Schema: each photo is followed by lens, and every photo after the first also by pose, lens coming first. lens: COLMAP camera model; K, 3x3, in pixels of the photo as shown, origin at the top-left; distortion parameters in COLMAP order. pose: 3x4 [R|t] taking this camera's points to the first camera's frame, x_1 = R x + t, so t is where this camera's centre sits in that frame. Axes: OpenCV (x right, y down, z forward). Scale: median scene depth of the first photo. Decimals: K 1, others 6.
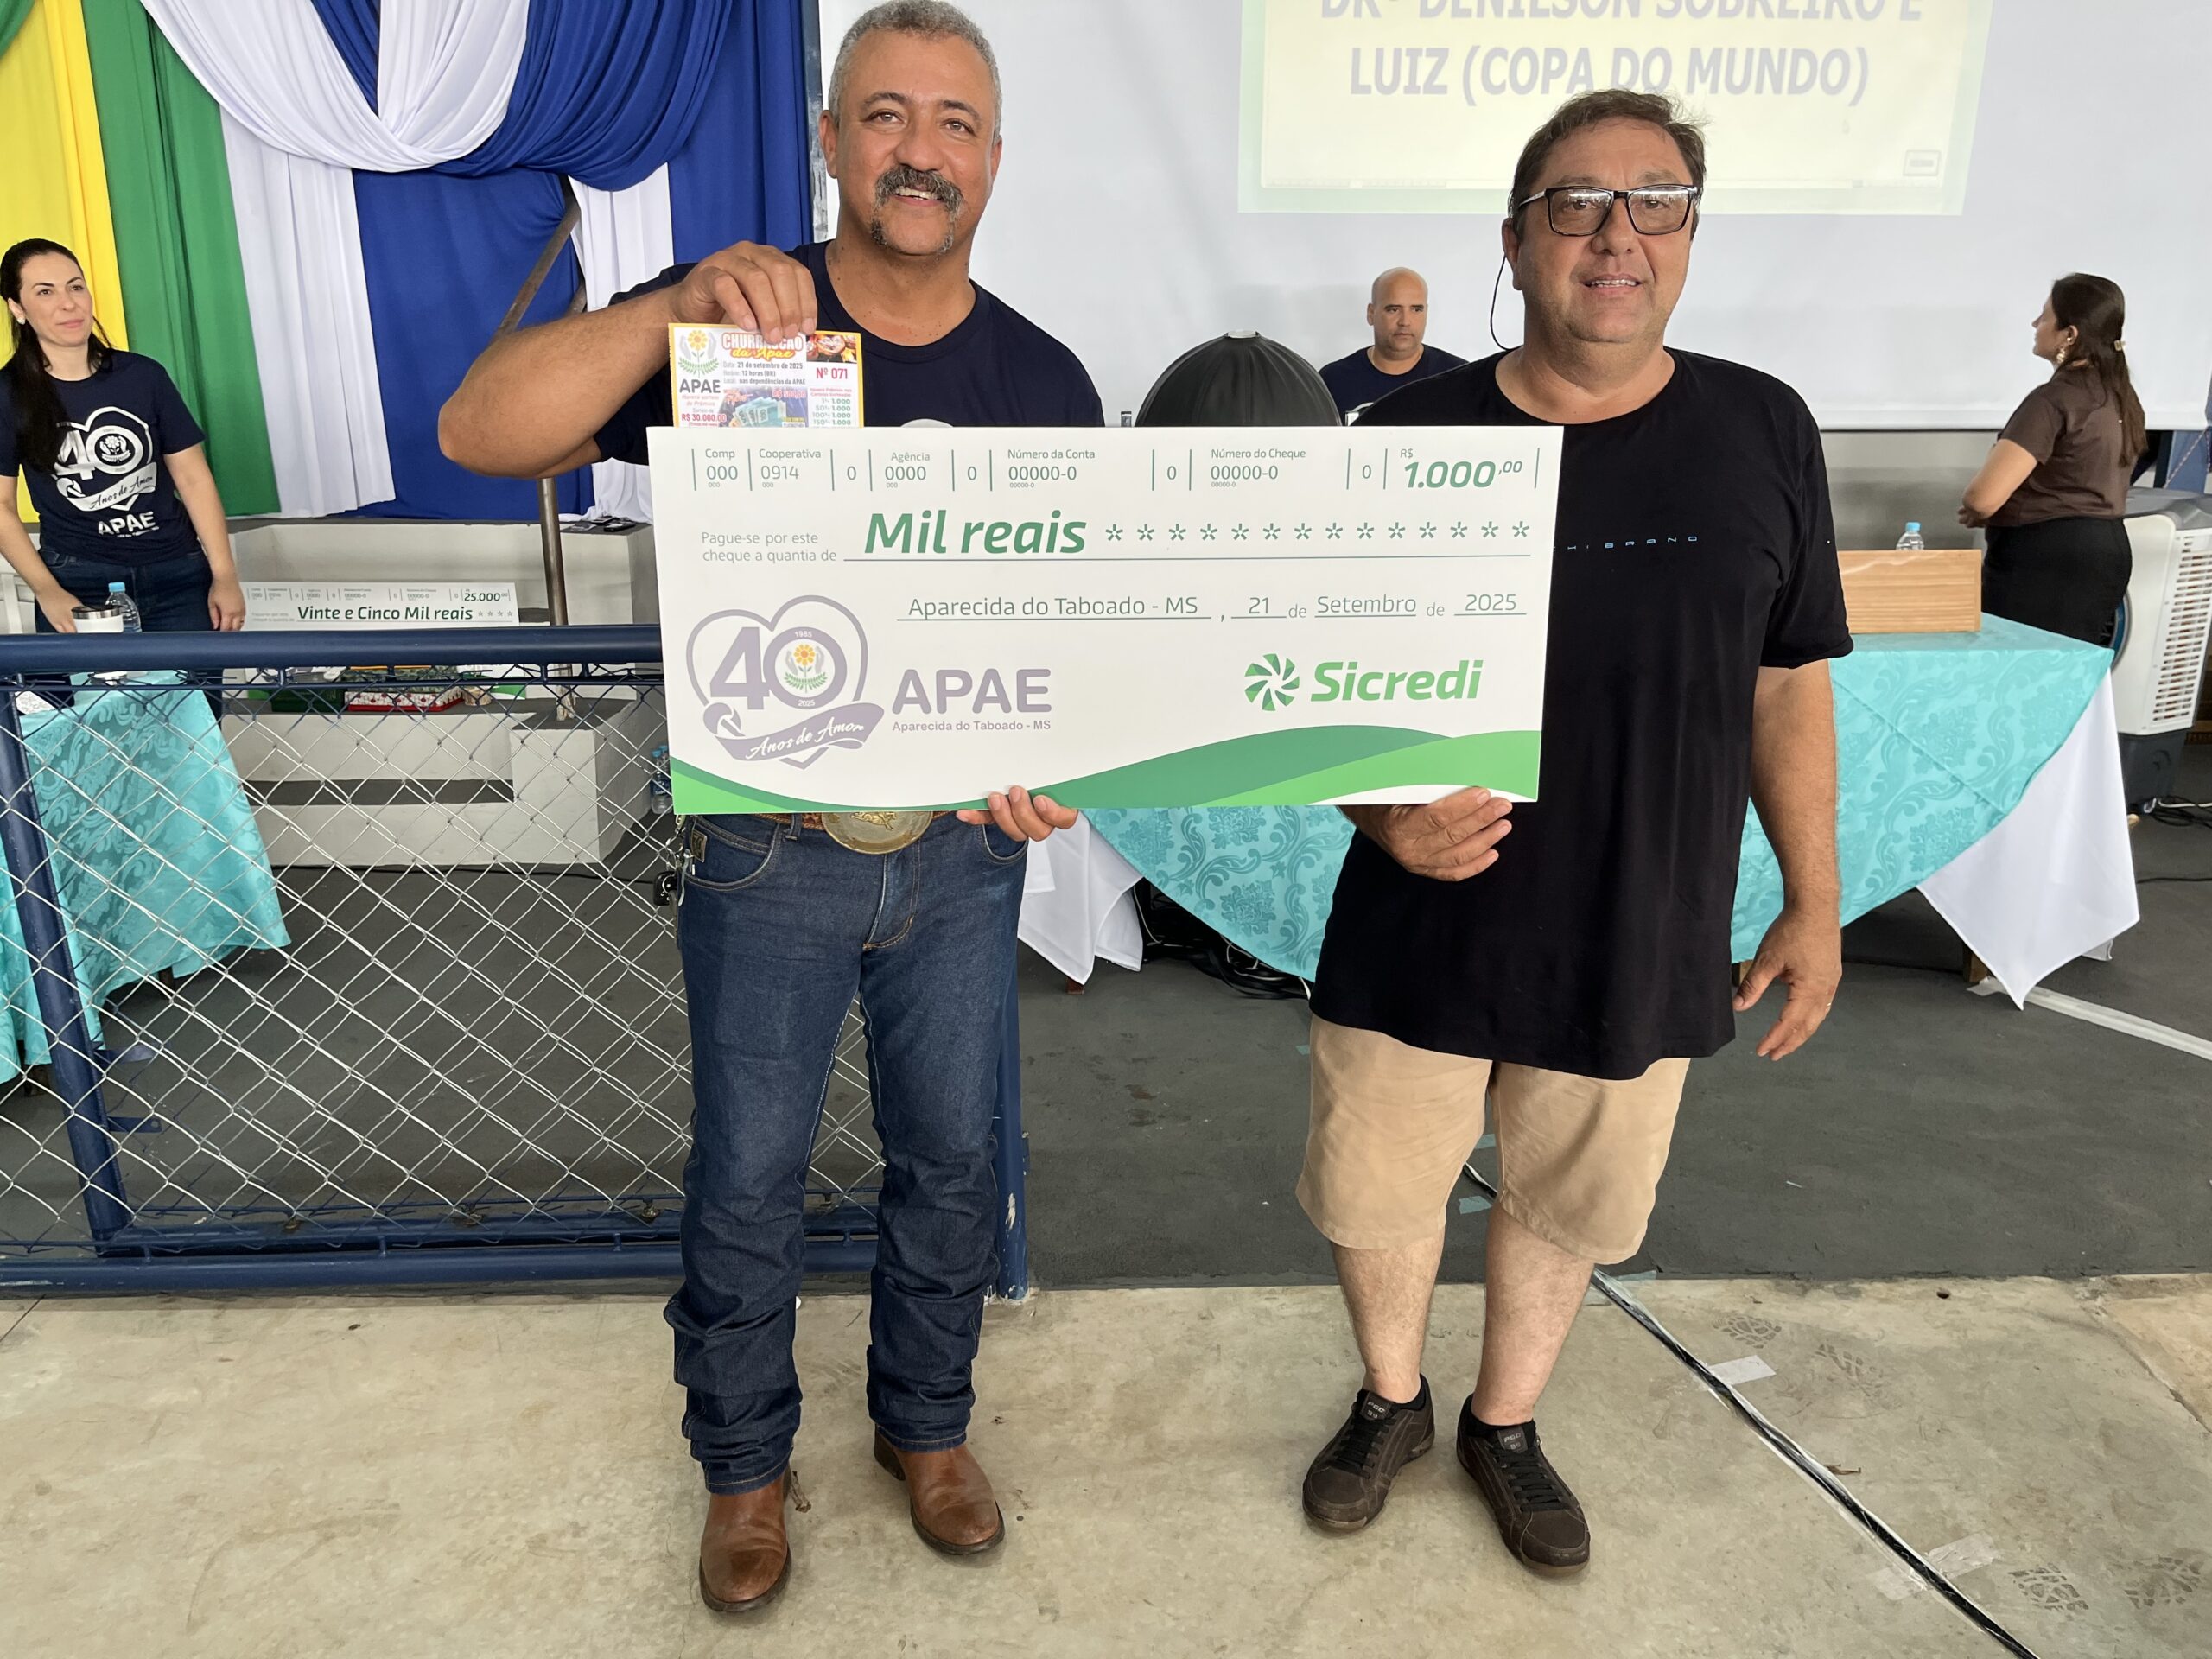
lens RADIAL K [[1673.6, 0, 1119.9], [0, 1673.6, 848.1], [0, 0, 1]] dist [0.049258, -0.077006]
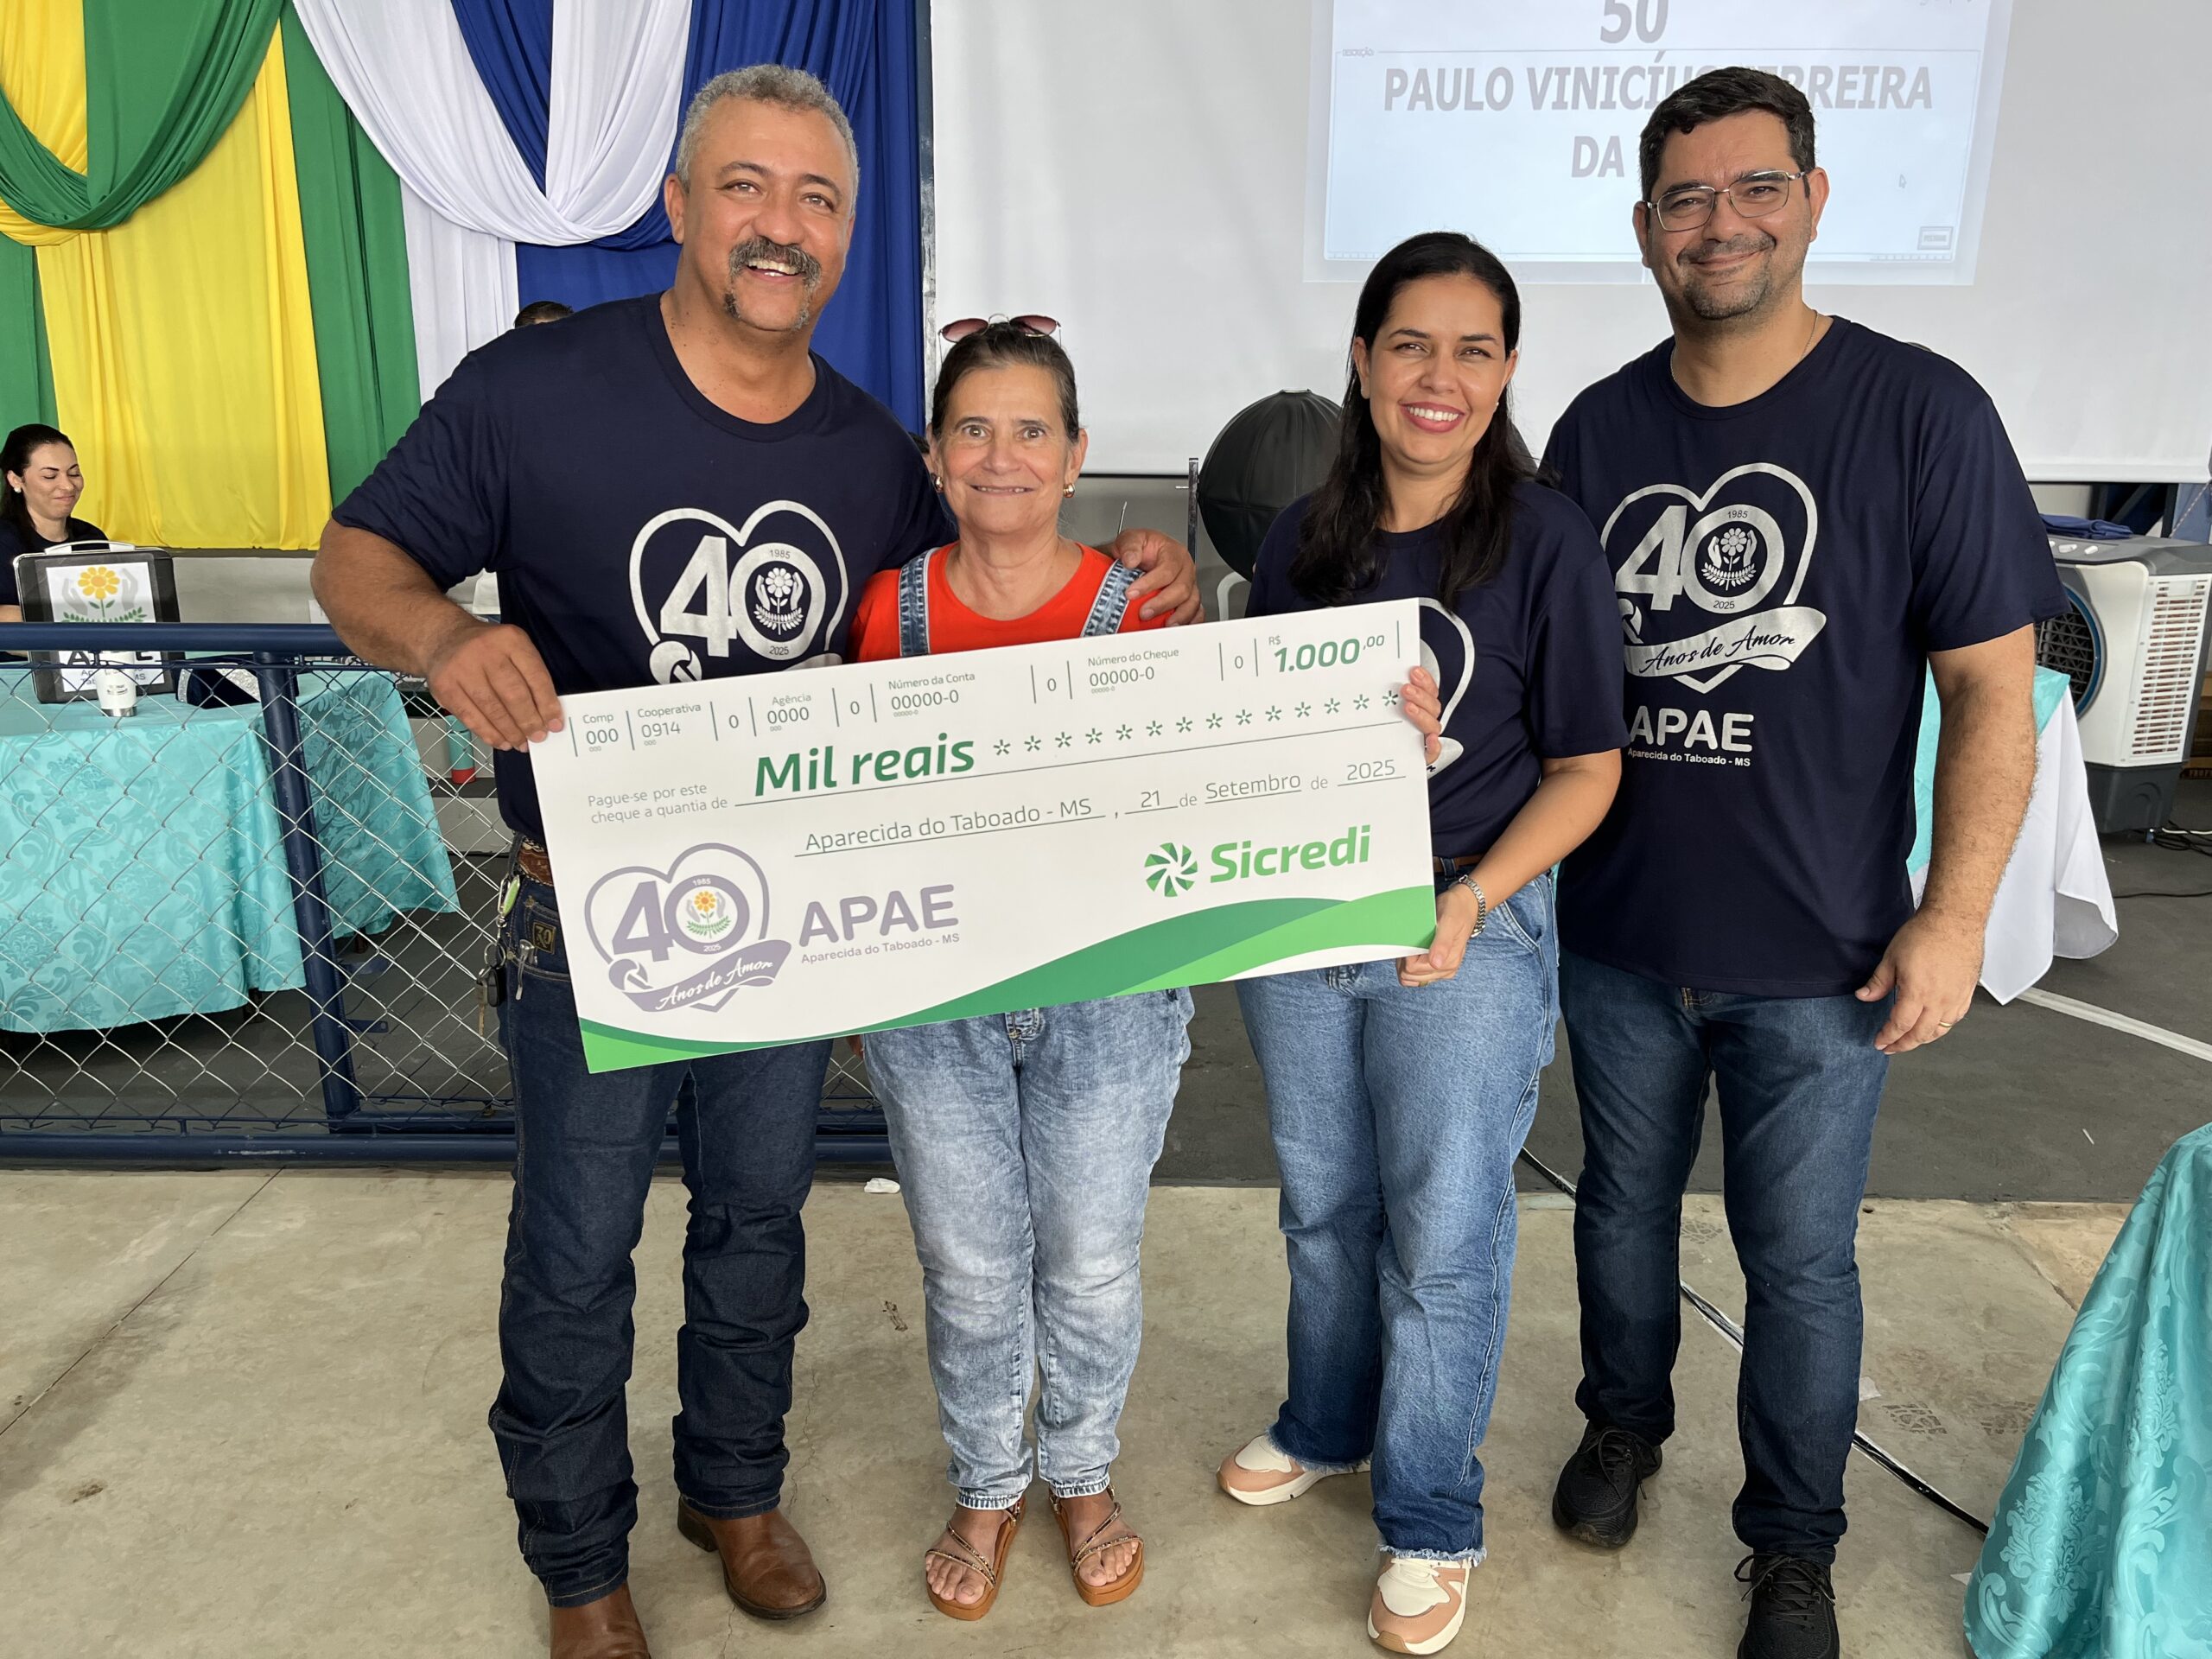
lens RADIAL K [[1673.6, 0, 1120.0], [0, 1673.6, 831.1], [0, 0, 1]] dist [0.049258, -0.077006]
pose [[0.998642, 0.017250, -0.049152, 0.015428], [-0.018963, 0.999221, -0.034615, 0.037108], [0.048516, 0.035500, 0.998191, -0.147265]]
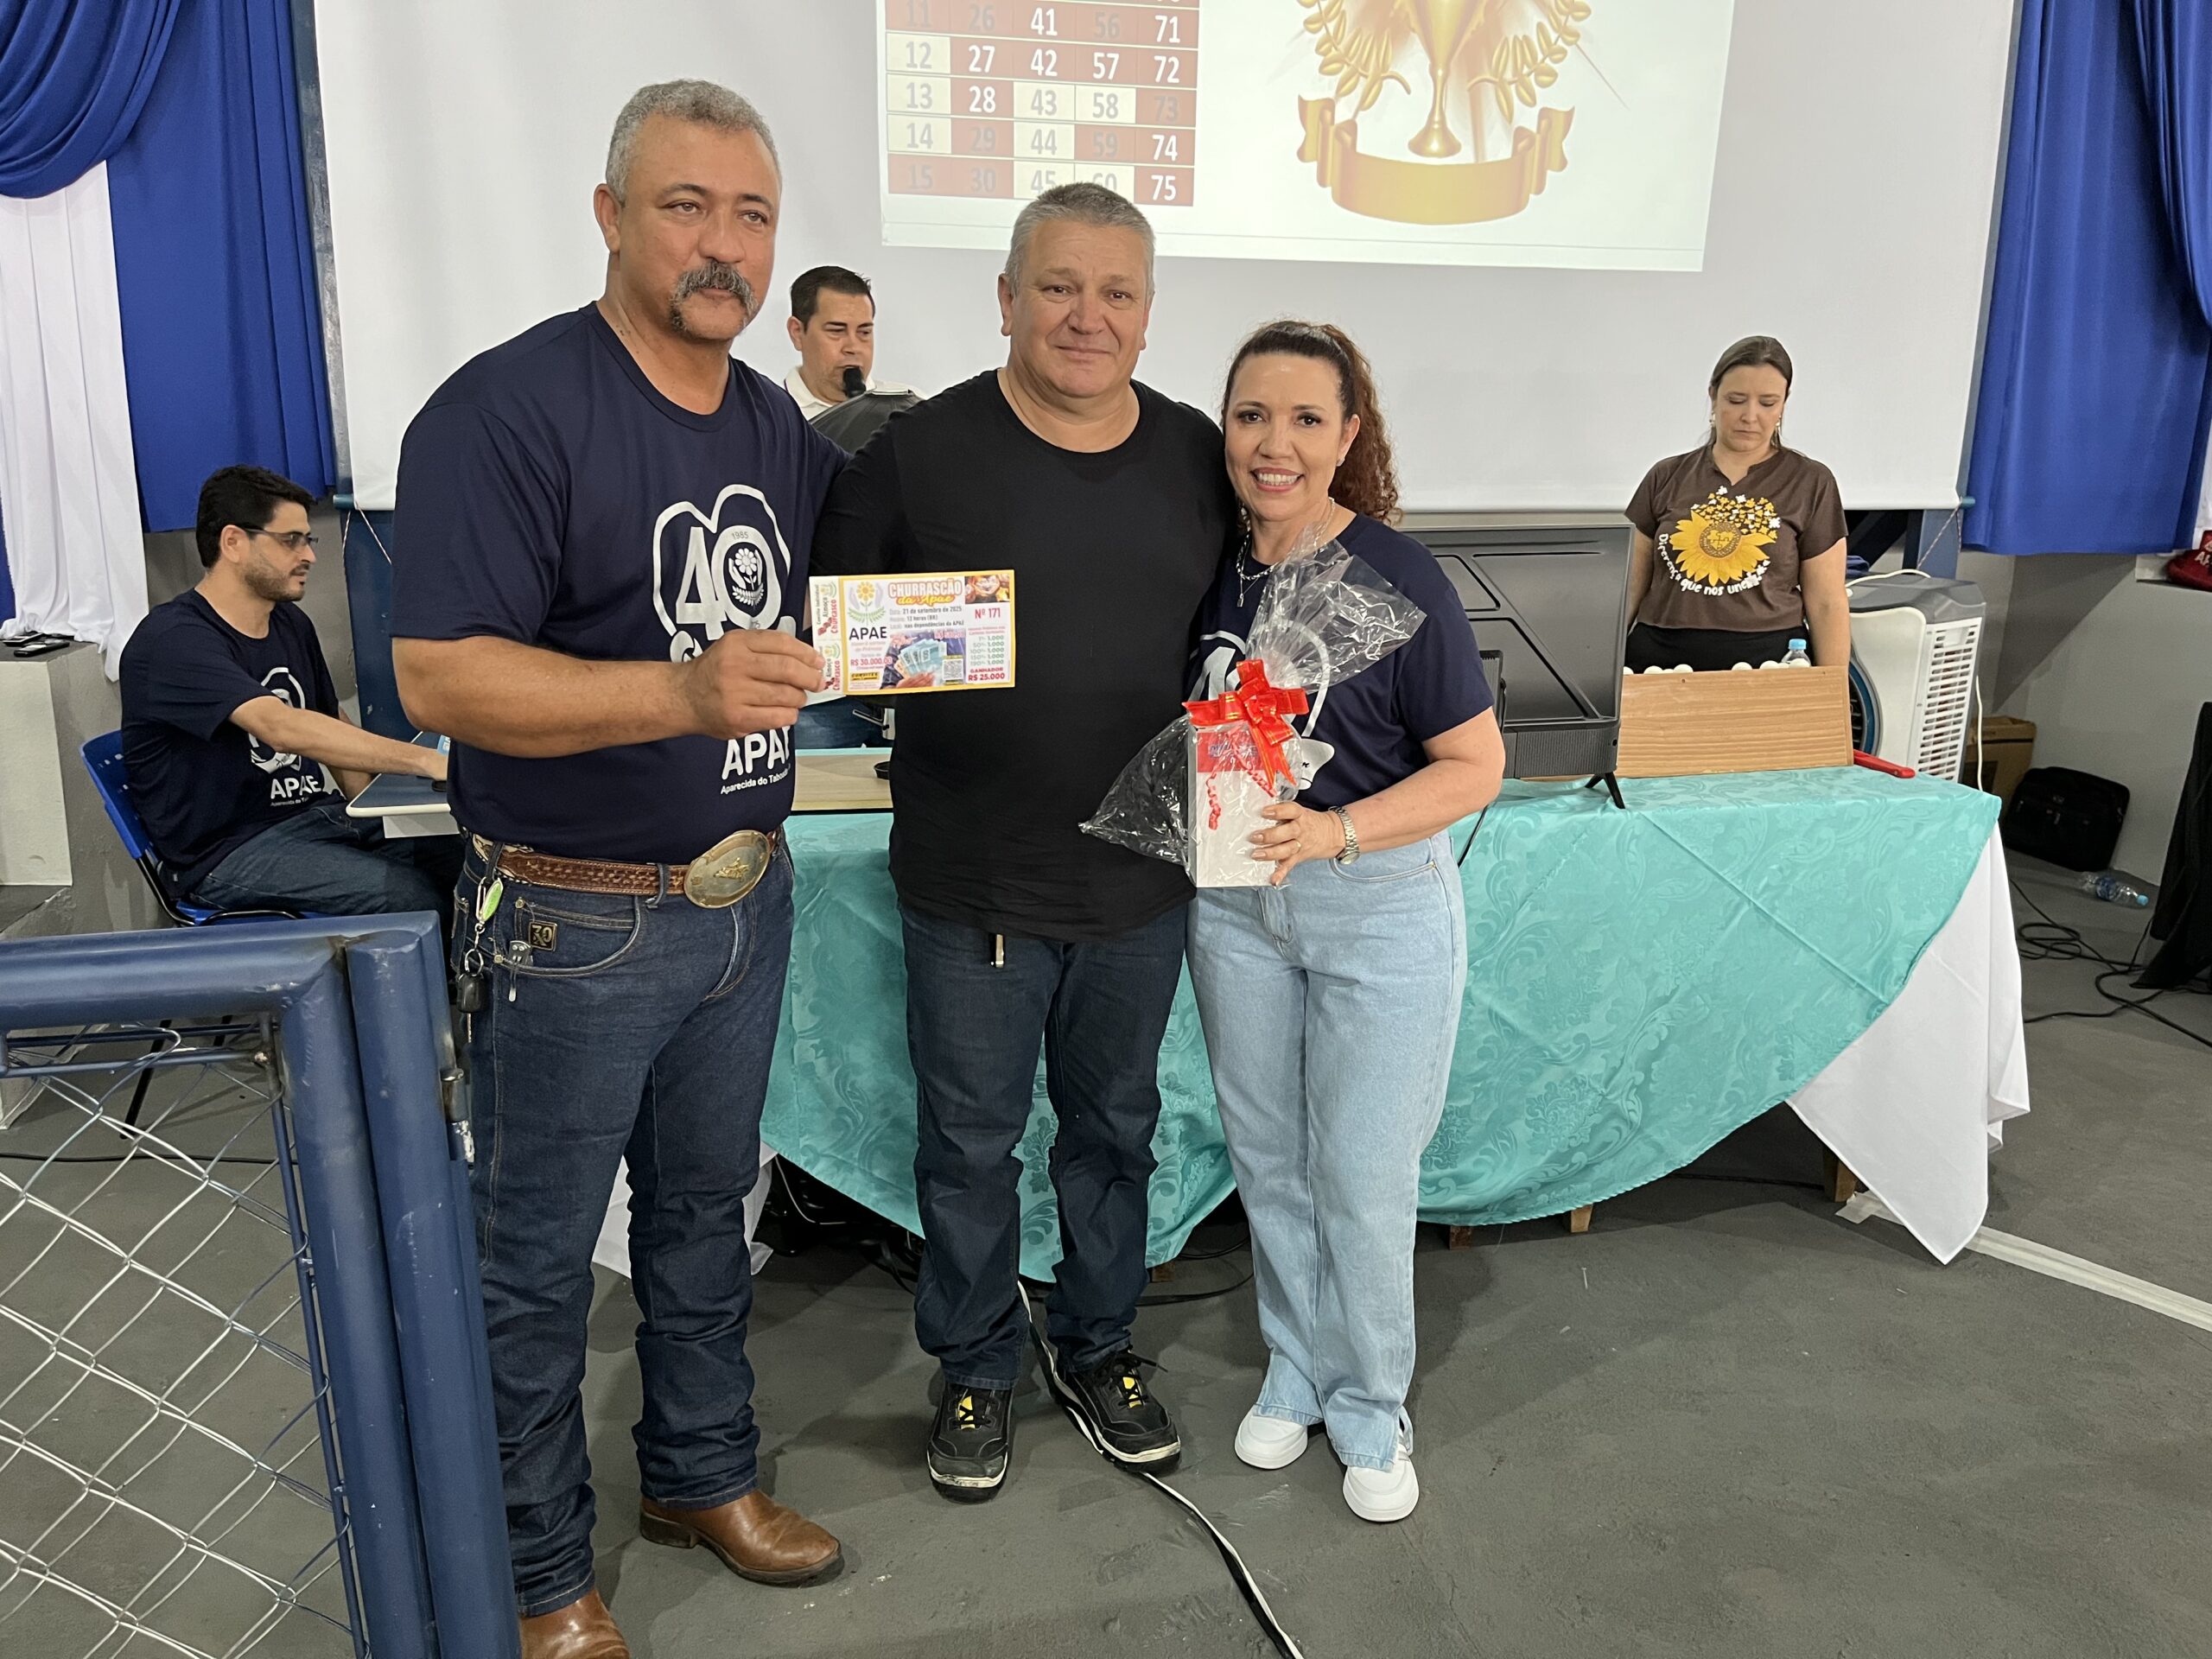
lens RADIAL K [[1673.6, 0, 1123.4], [0, 1673.6, 817.0], [0, 0, 1]] dist [0.049258, -0.077006]
pose [[0.980594, -0.038071, 0.192317, 0.025614], [0.047788, 0.997791, -0.046140, -0.089951], [-0.190136, 0.054435, 0.980248, 0.293106]]
